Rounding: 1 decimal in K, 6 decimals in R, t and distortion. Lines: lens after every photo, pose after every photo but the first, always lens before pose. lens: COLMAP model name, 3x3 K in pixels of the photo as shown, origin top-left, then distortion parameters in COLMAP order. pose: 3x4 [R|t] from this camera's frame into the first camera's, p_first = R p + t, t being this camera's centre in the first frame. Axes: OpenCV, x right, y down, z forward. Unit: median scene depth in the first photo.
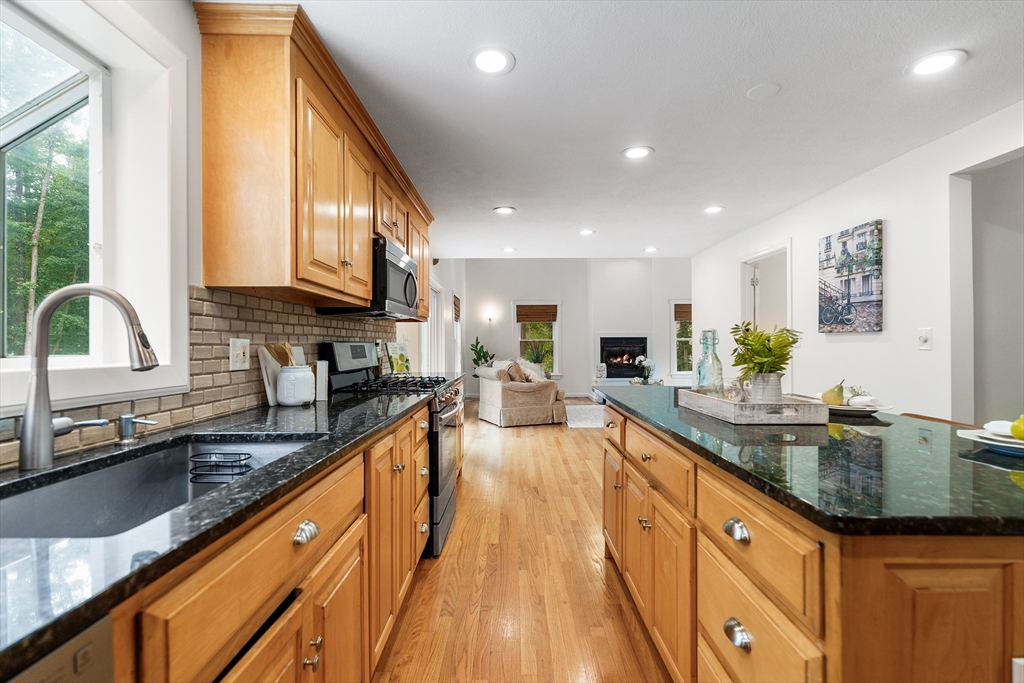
lens RADIAL K [[466.7, 0, 519.3], [0, 466.7, 342.4], [0, 0, 1]] dist [0.000144, -0.000006]
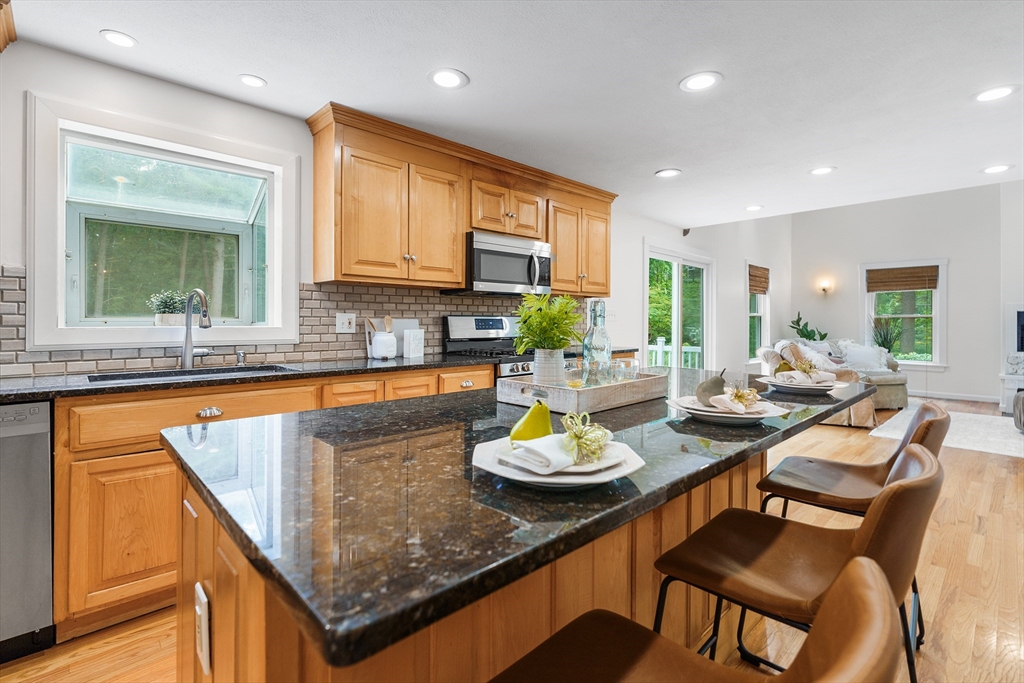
lens RADIAL K [[473.8, 0, 511.6], [0, 473.8, 320.5], [0, 0, 1]] dist [-0.001328, -0.000245]
pose [[0.681165, 0.004094, -0.732119, 0.502371], [-0.001983, 0.999991, 0.003748, 0.004744], [0.732127, -0.001101, 0.681167, 0.161431]]
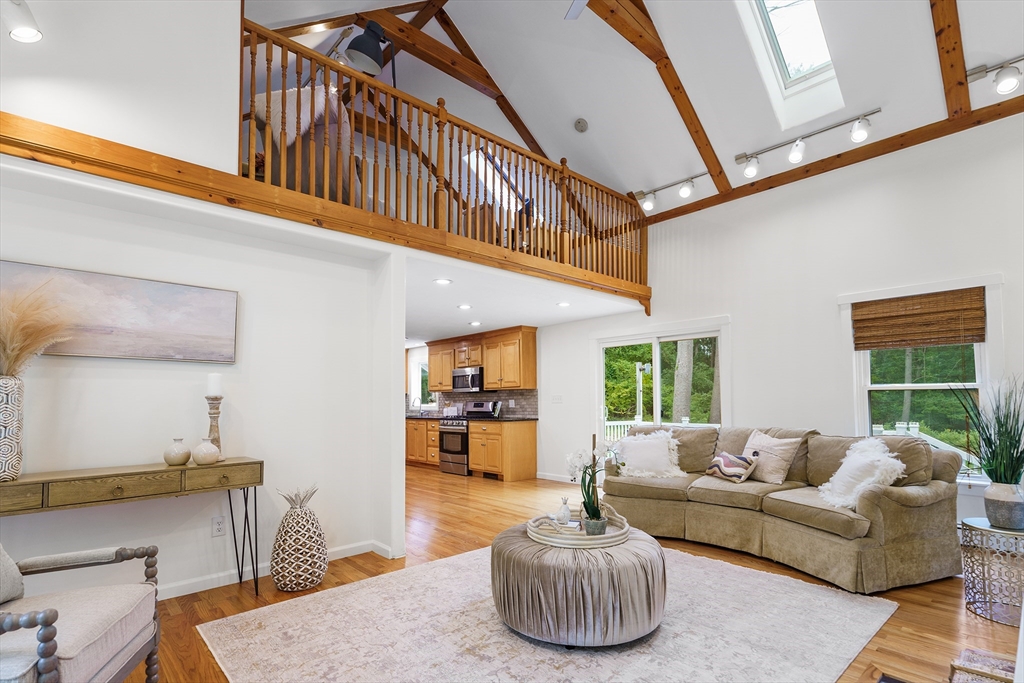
lens RADIAL K [[496.6, 0, 512.7], [0, 496.6, 326.8], [0, 0, 1]] dist [-0.000200, -0.000114]
pose [[-0.723417, -0.089800, -0.684547, 1.302956], [0.016051, 0.989050, -0.146708, -0.003458], [0.690225, -0.117119, -0.714054, 2.730804]]
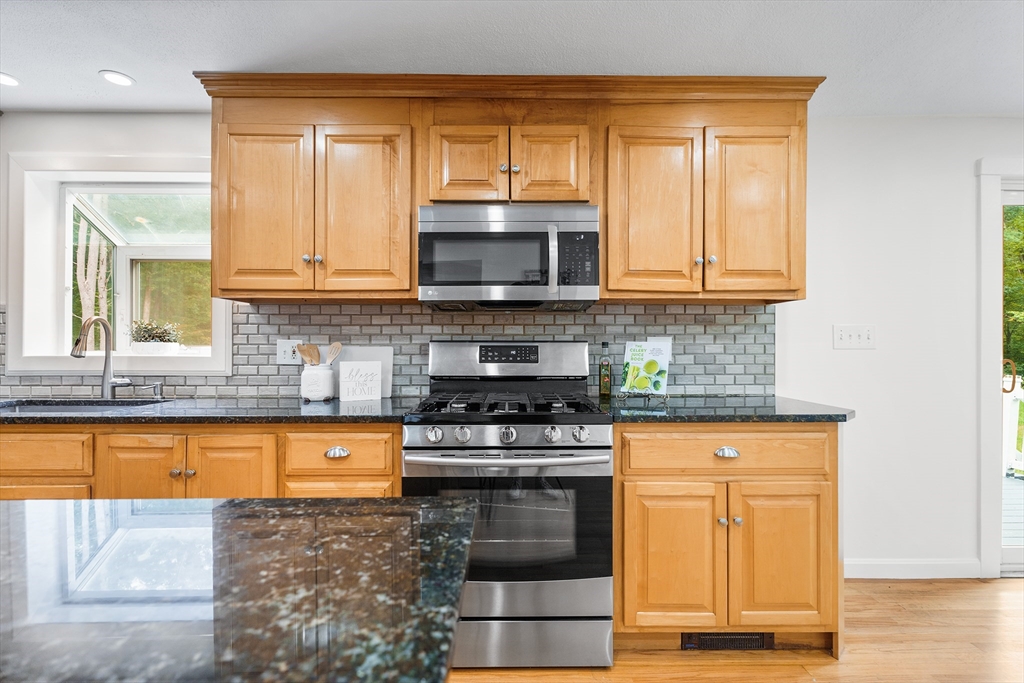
lens RADIAL K [[466.7, 0, 519.3], [0, 466.7, 342.4], [0, 0, 1]] dist [0.000144, -0.000006]
pose [[0.001791, -0.005614, -0.999983, 0.347056], [0.003130, 0.999979, -0.005608, 0.004169], [0.999993, -0.003120, 0.001808, 0.839349]]
